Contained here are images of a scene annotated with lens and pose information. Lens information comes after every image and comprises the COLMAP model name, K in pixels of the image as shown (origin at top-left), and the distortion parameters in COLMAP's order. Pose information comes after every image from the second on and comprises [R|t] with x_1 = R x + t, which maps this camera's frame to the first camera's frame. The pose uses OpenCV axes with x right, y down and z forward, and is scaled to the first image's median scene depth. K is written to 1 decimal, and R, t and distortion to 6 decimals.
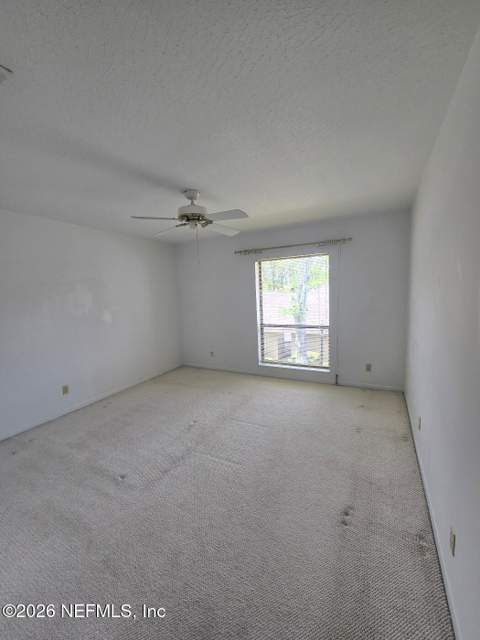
lens RADIAL K [[263.3, 0, 238.8], [0, 263.3, 320.2], [0, 0, 1]] dist [0.000161, -0.000021]
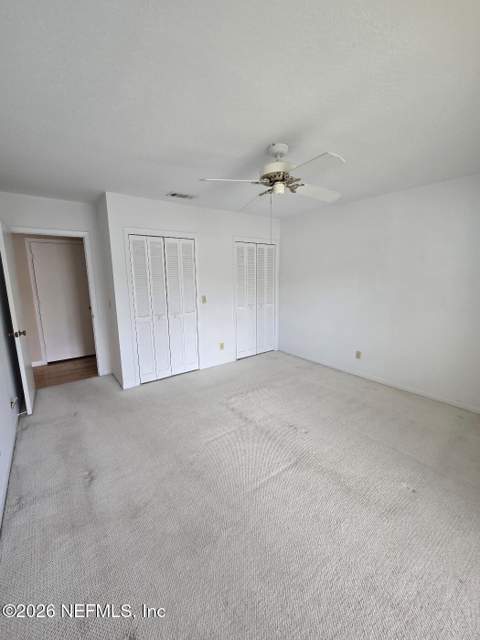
lens RADIAL K [[263.3, 0, 238.8], [0, 263.3, 319.9], [0, 0, 1]] dist [0.000161, -0.000021]
pose [[-0.453260, 0.190107, -0.870870, 0.669180], [-0.062033, 0.967897, 0.243574, -0.154150], [0.889217, 0.164425, -0.426916, 1.332611]]
